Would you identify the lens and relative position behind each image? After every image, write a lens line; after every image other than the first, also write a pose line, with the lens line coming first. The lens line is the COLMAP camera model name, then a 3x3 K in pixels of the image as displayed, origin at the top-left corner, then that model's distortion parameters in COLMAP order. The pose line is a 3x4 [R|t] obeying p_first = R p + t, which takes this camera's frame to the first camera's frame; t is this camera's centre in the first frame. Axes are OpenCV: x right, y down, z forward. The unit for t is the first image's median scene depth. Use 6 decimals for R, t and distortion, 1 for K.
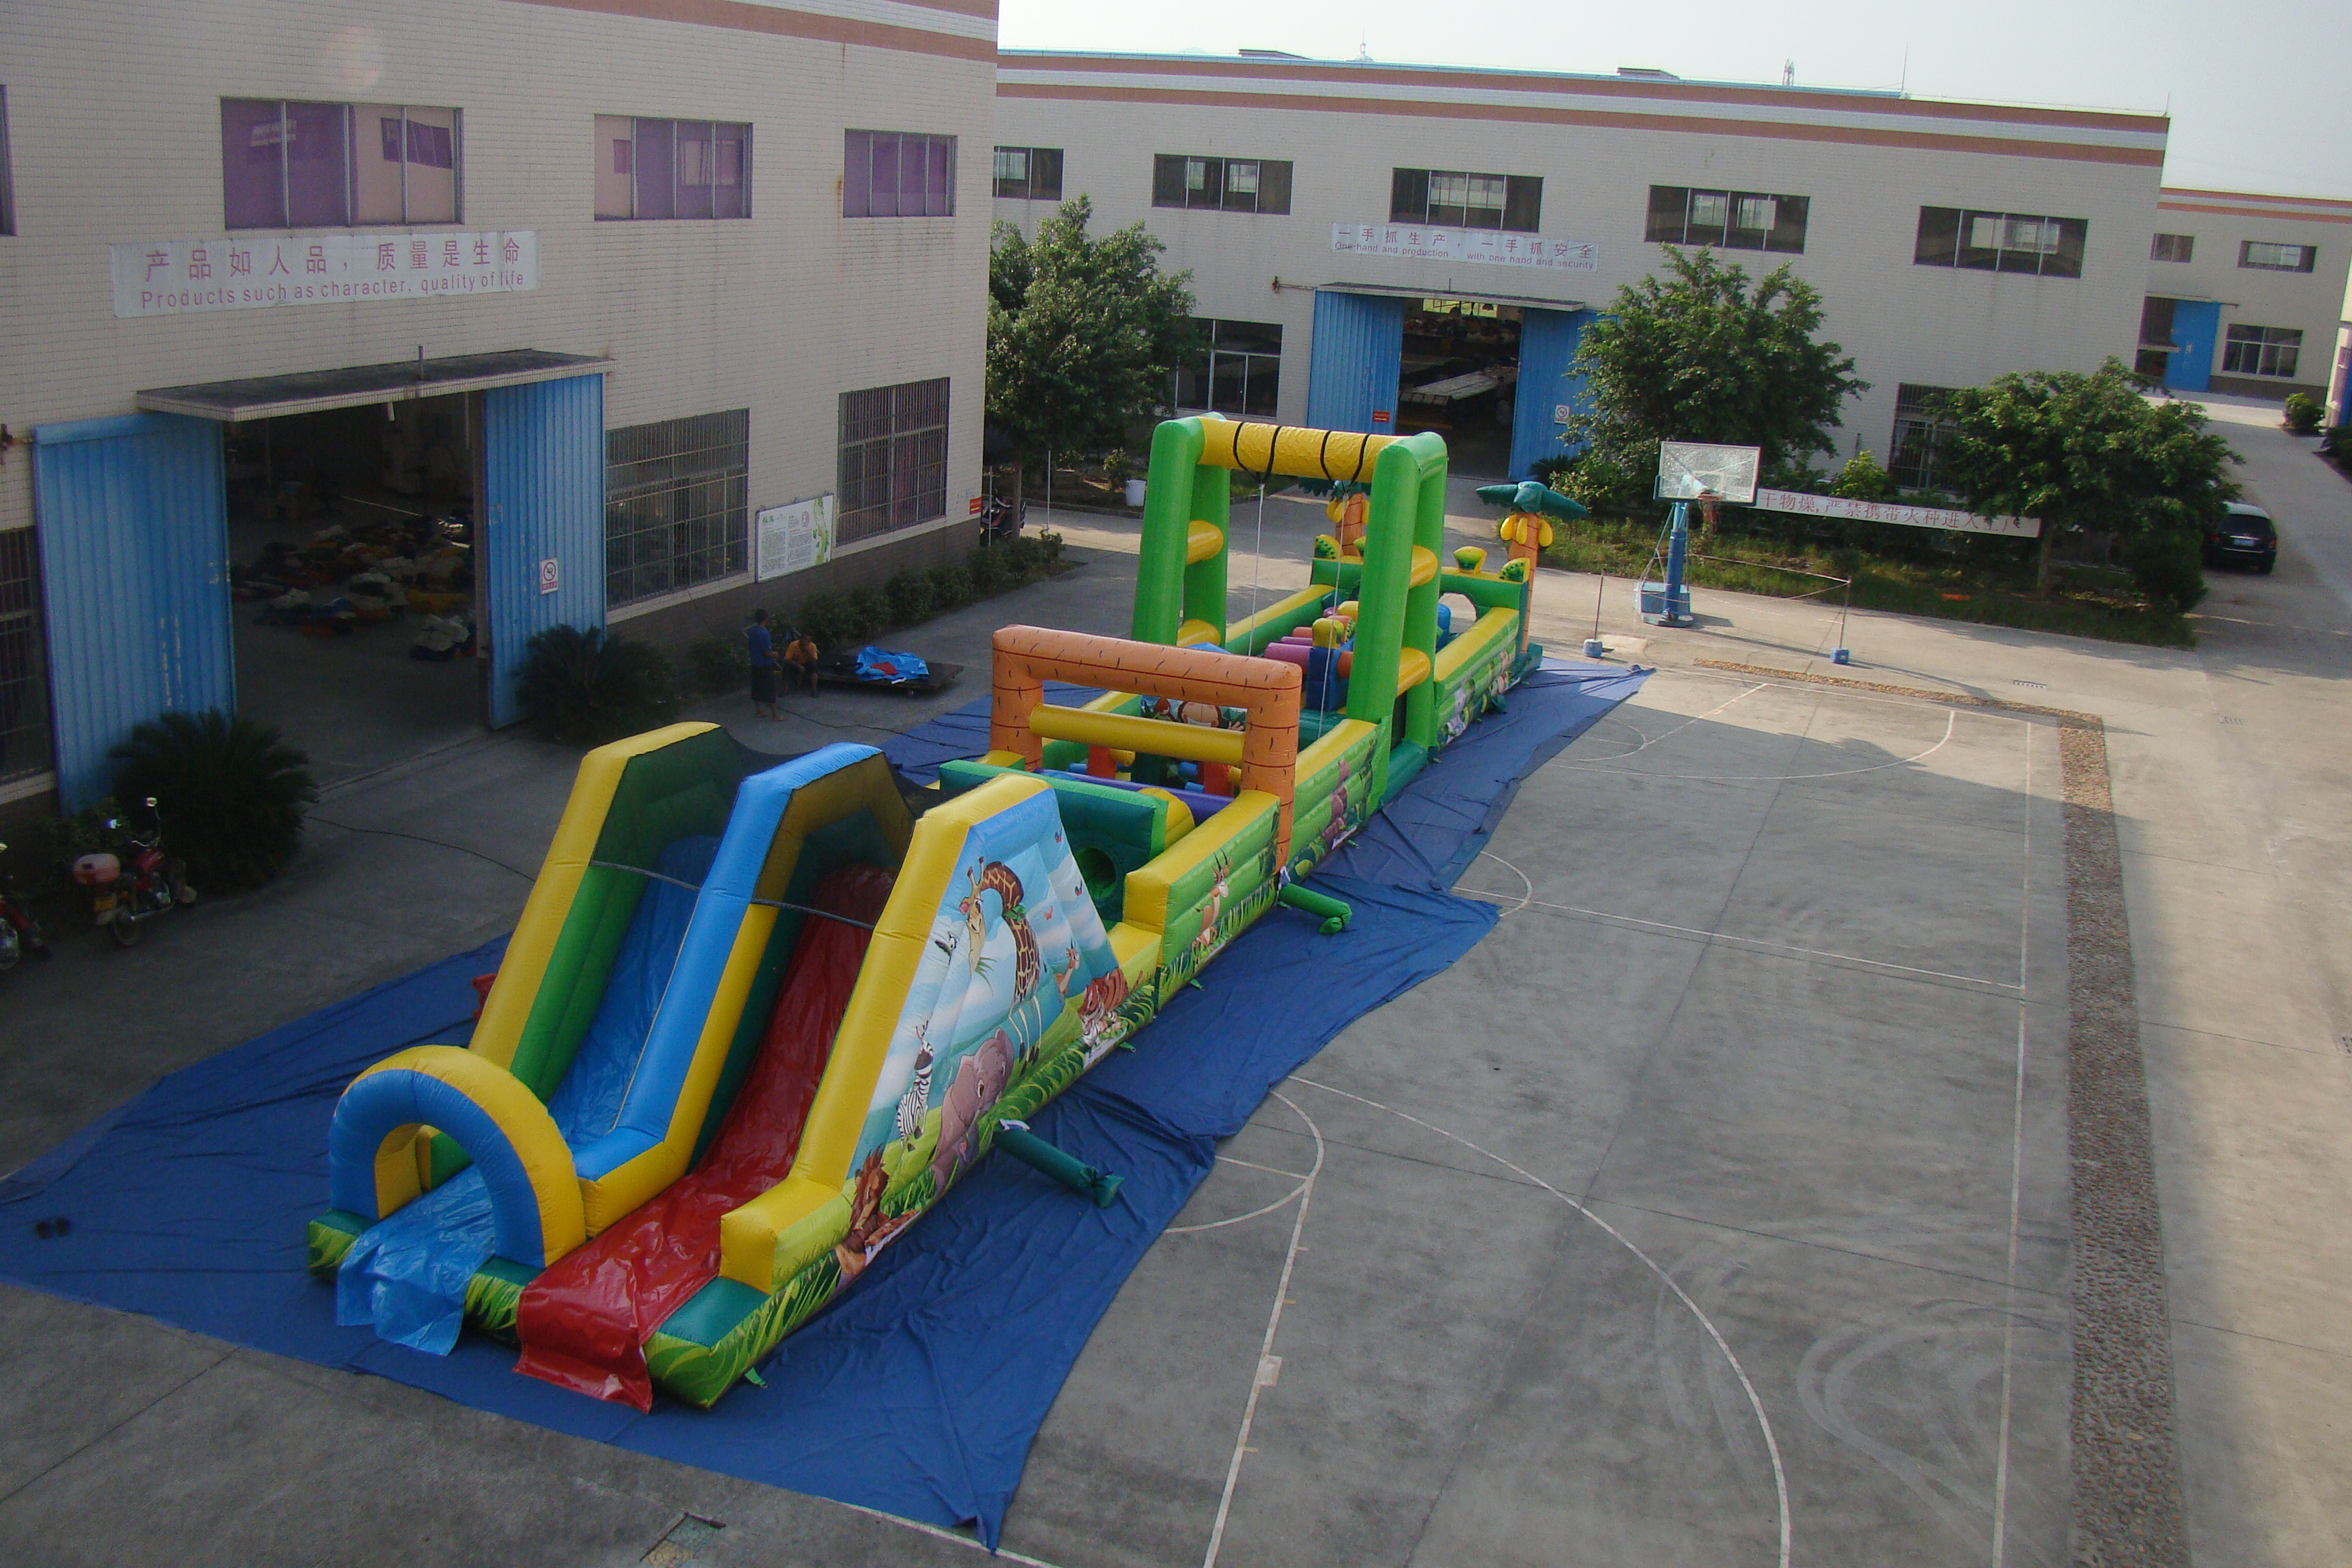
lens RADIAL K [[2141.2, 0, 1176.0], [0, 2141.2, 784.0], [0, 0, 1]] dist [-0.167263, 0.096299]
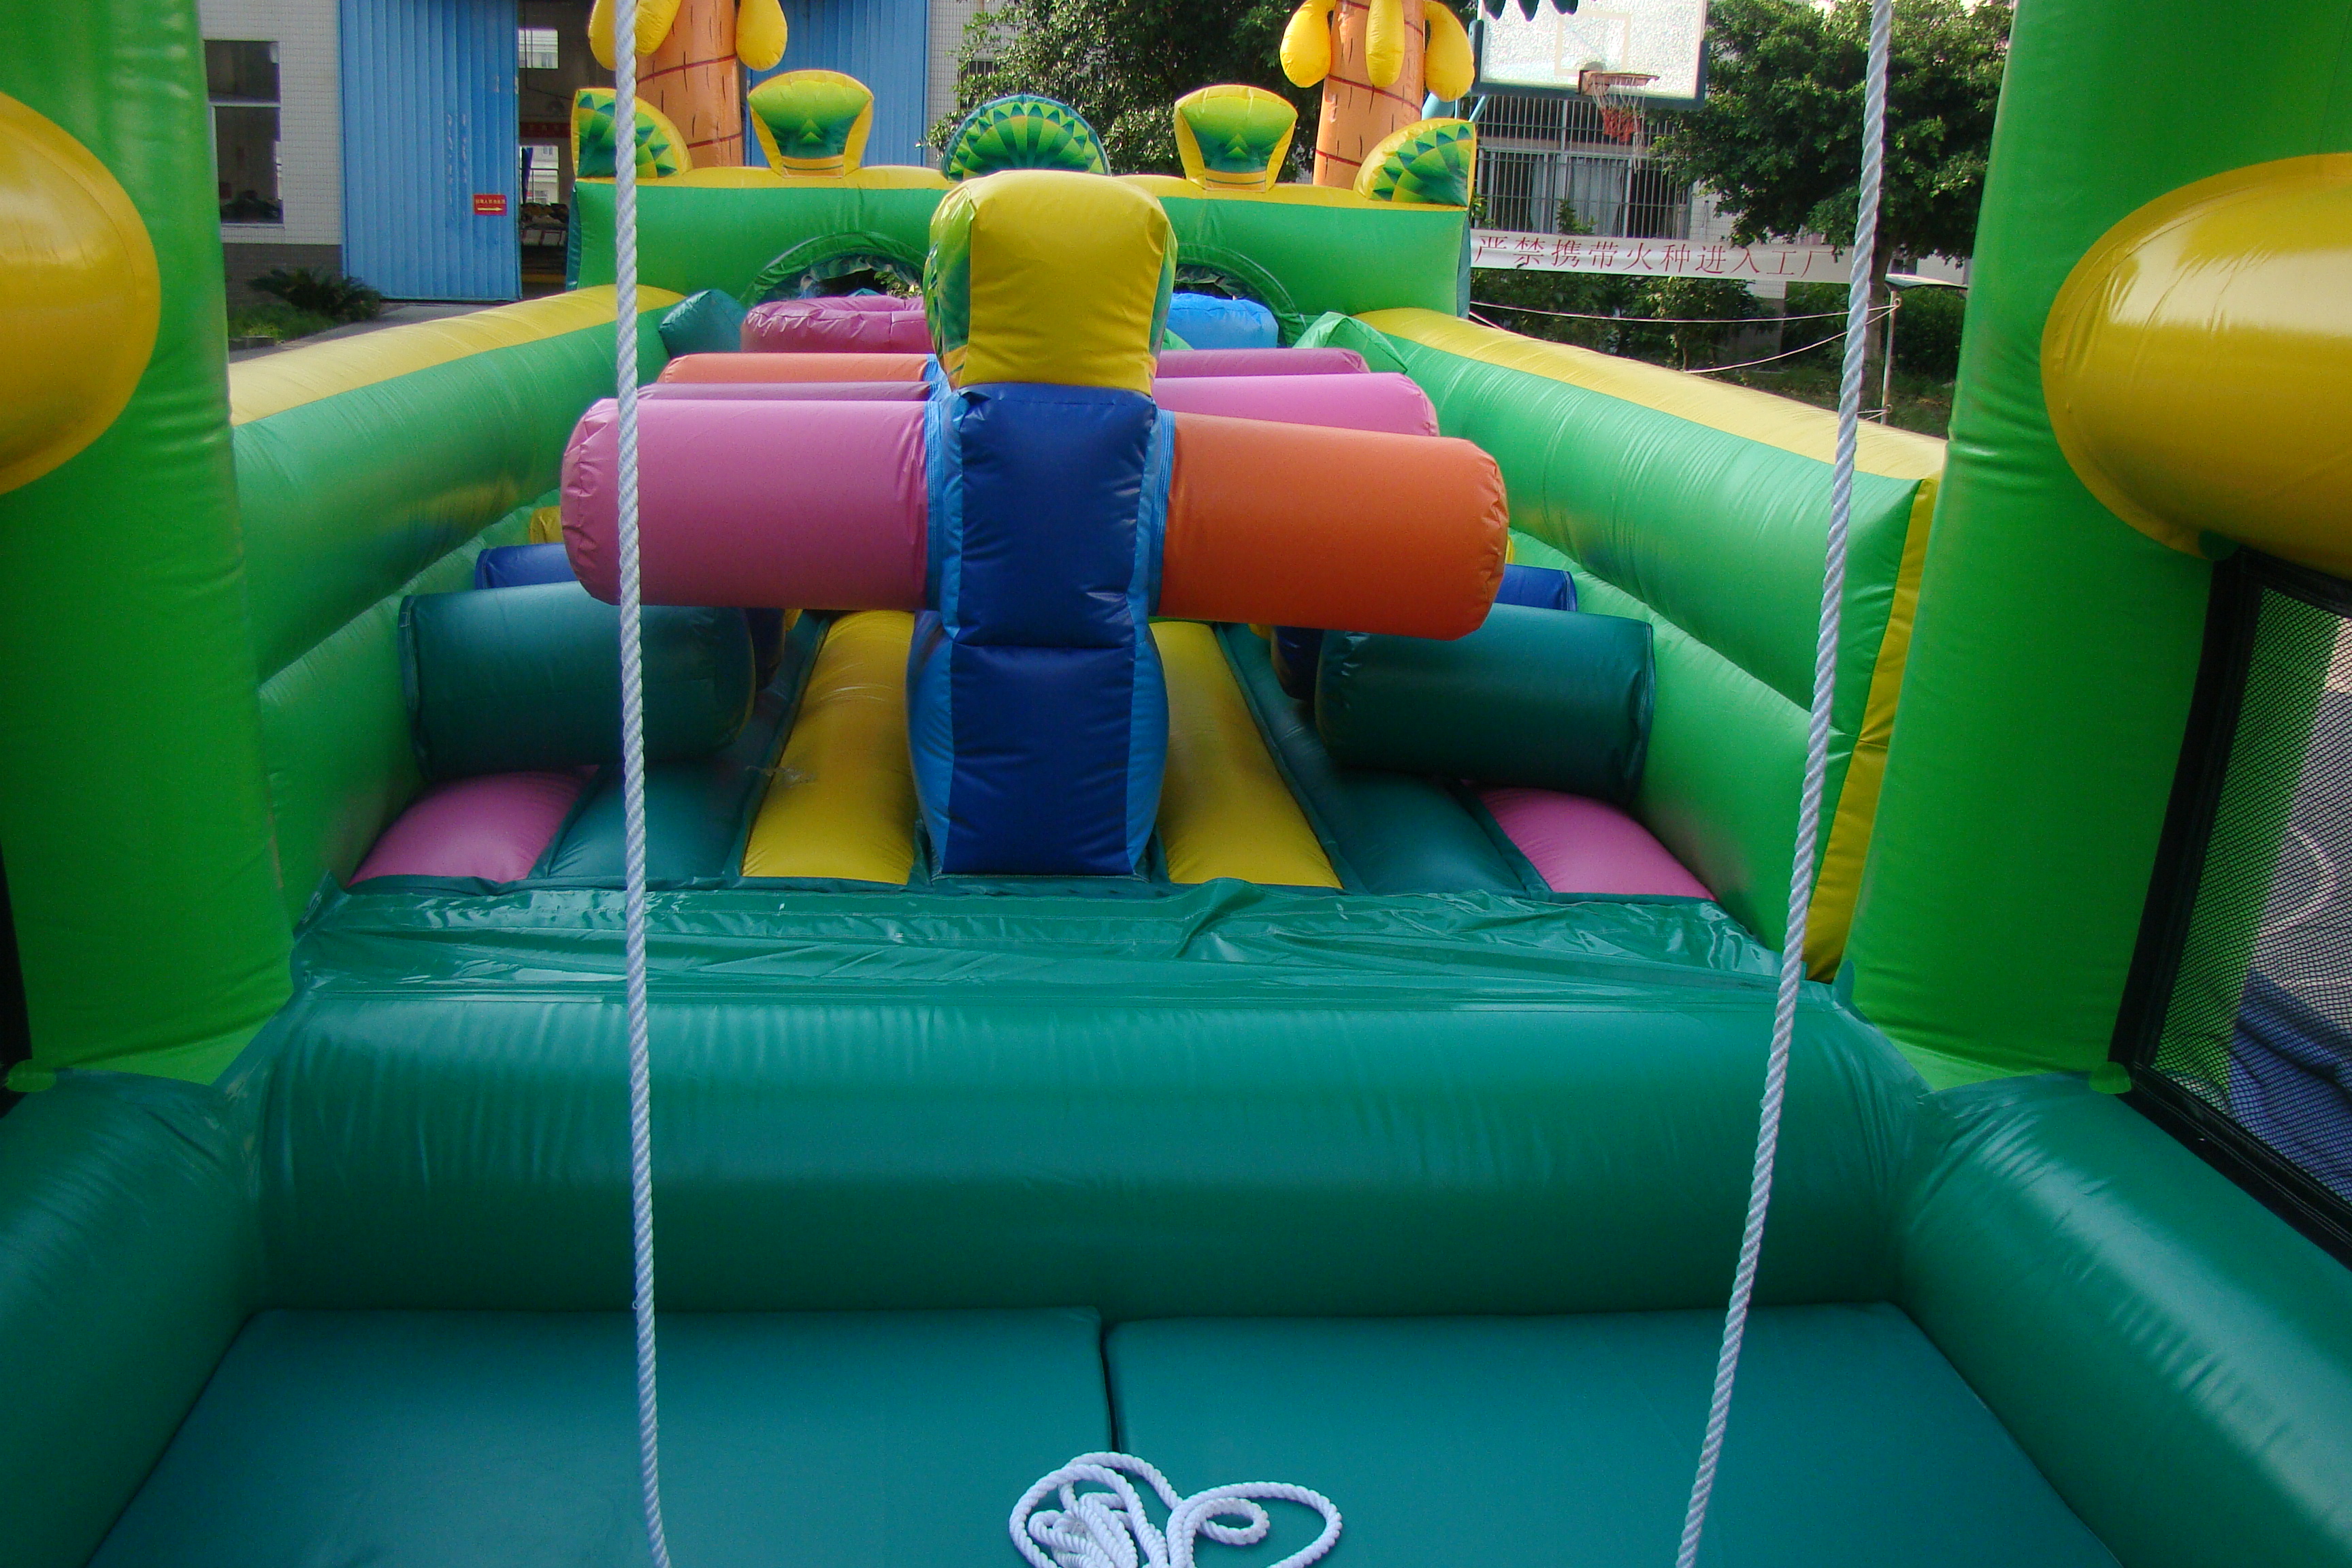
lens RADIAL K [[2141.2, 0, 1176.0], [0, 2141.2, 784.0], [0, 0, 1]] dist [-0.167263, 0.096299]
pose [[0.895375, -0.125288, 0.427325, 0.025518], [0.126075, 0.991664, 0.026583, -0.052063], [-0.427093, 0.030074, 0.903707, 1.086522]]
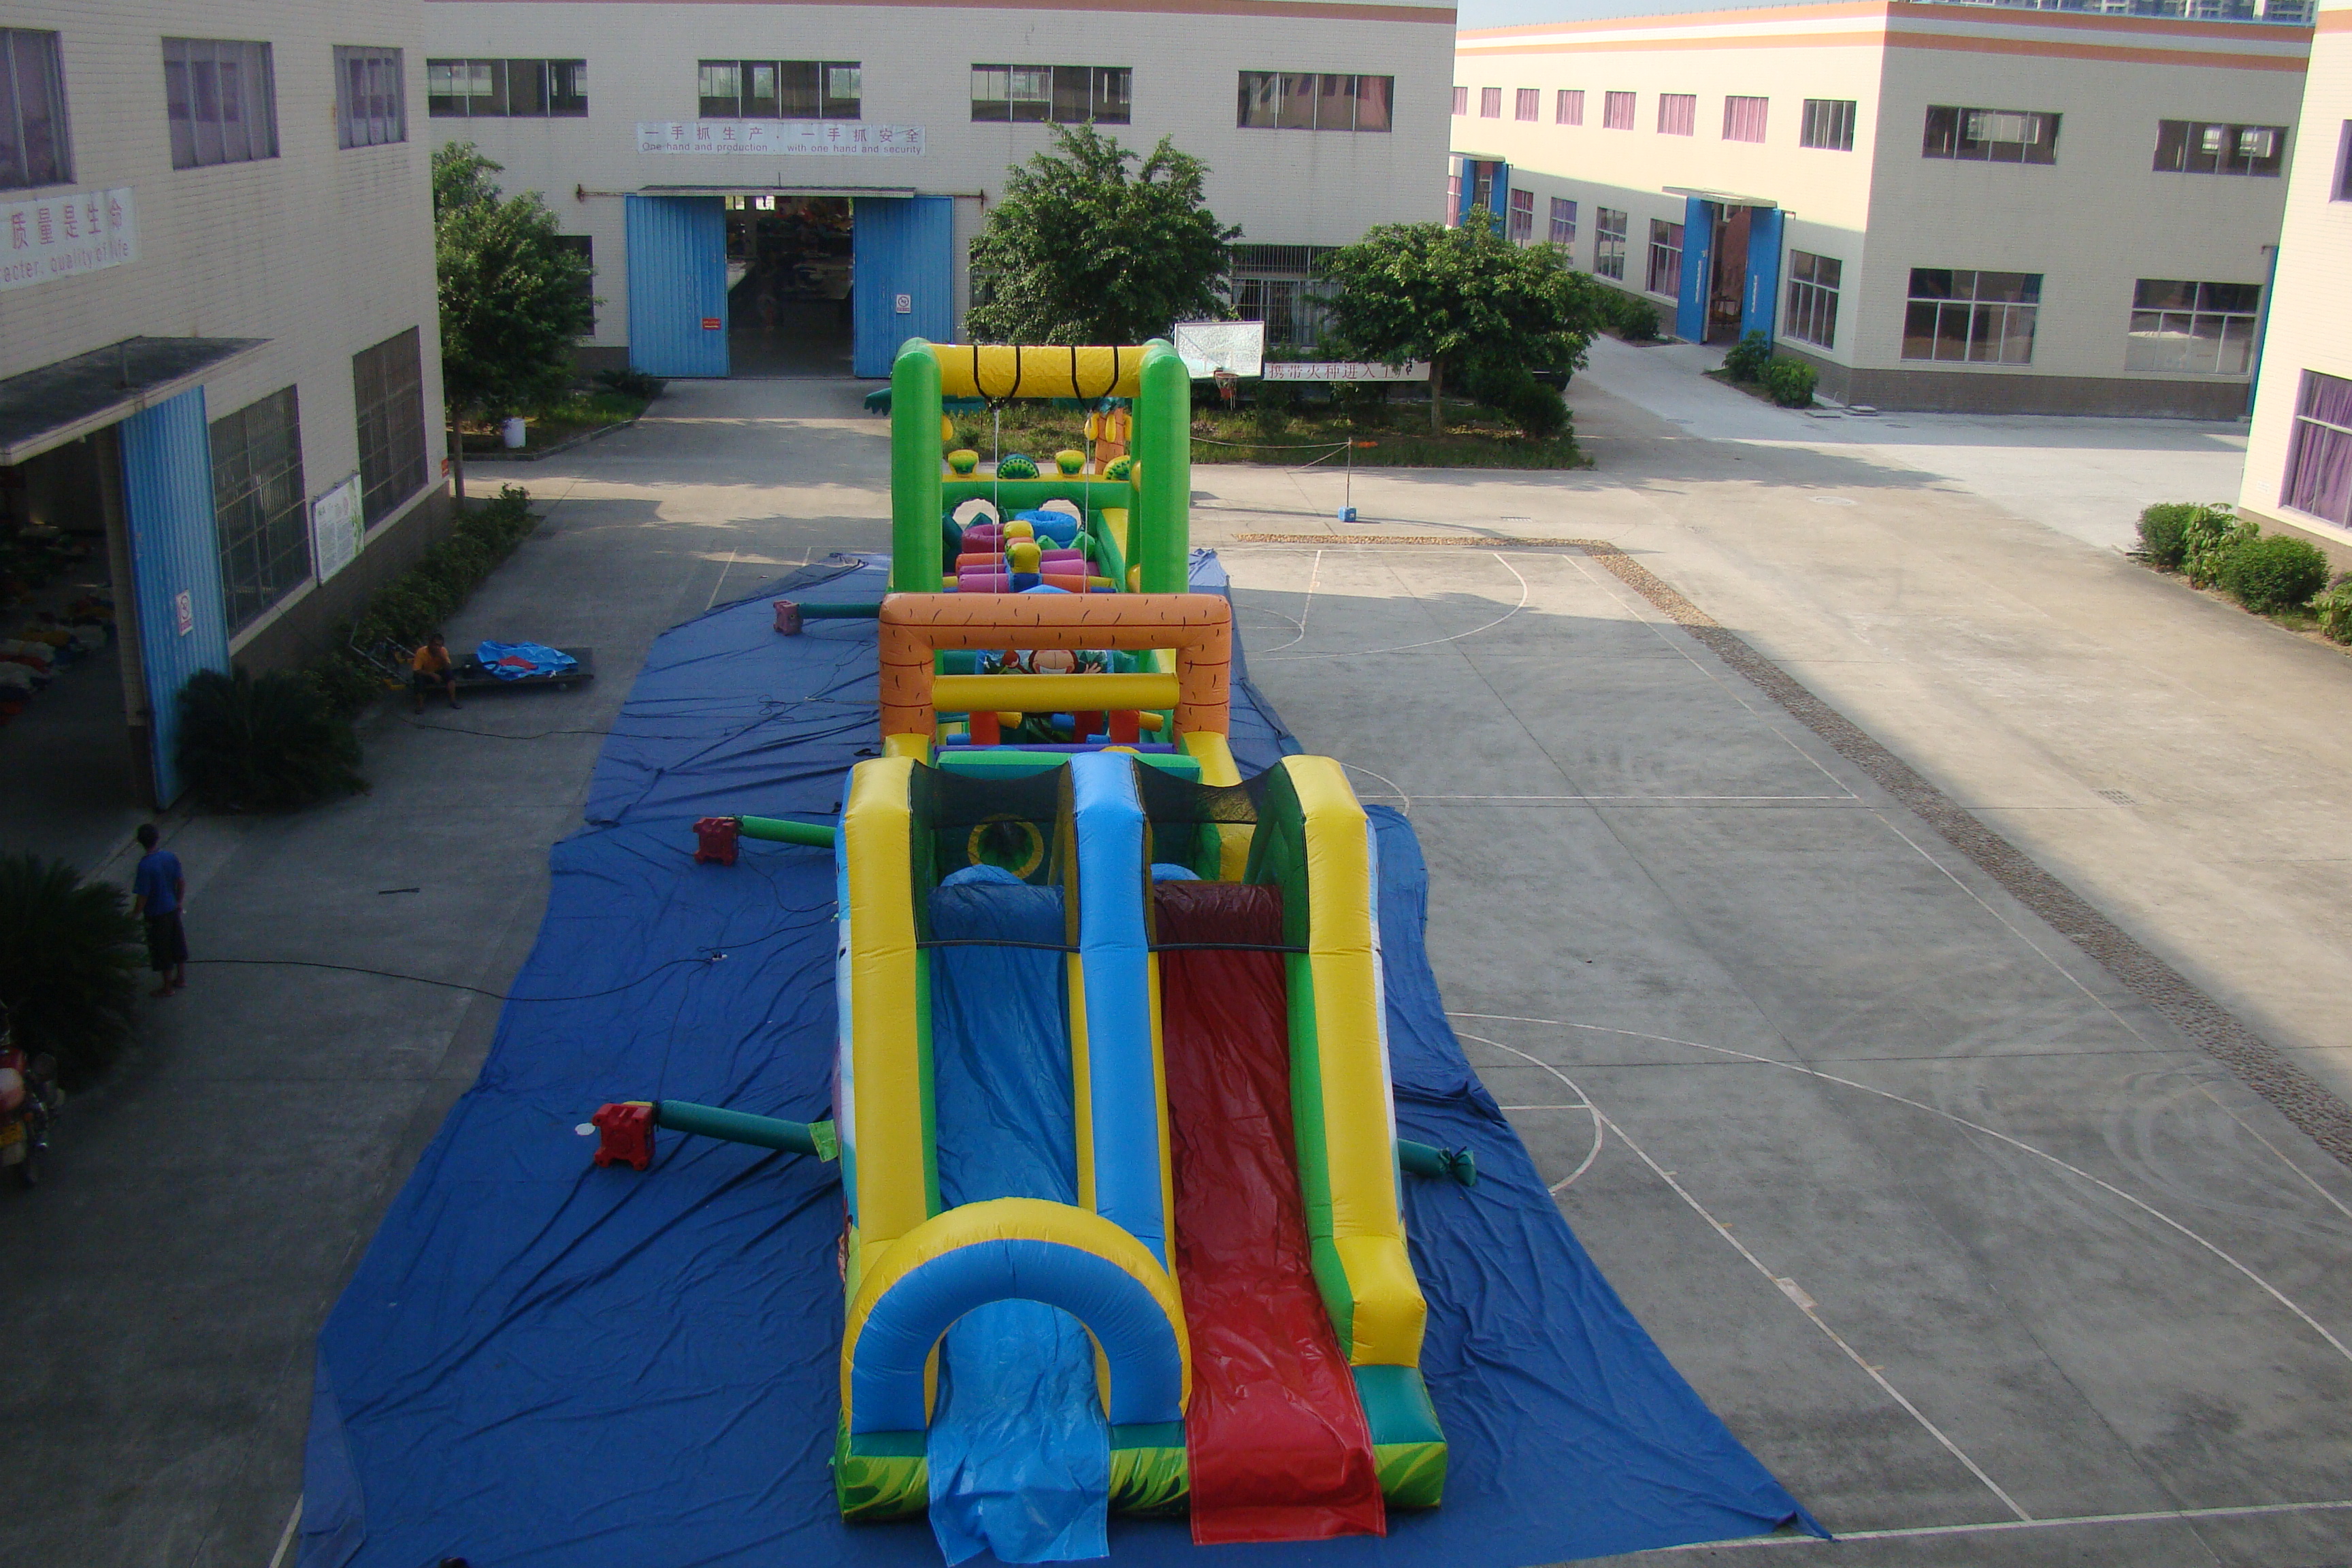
lens RADIAL K [[2141.2, 0, 1176.0], [0, 2141.2, 784.0], [0, 0, 1]] dist [-0.167263, 0.096299]
pose [[0.889010, -0.171005, 0.424756, -0.359525], [0.146201, 0.985098, 0.090597, -0.058515], [-0.433919, -0.018442, 0.900763, 0.133518]]
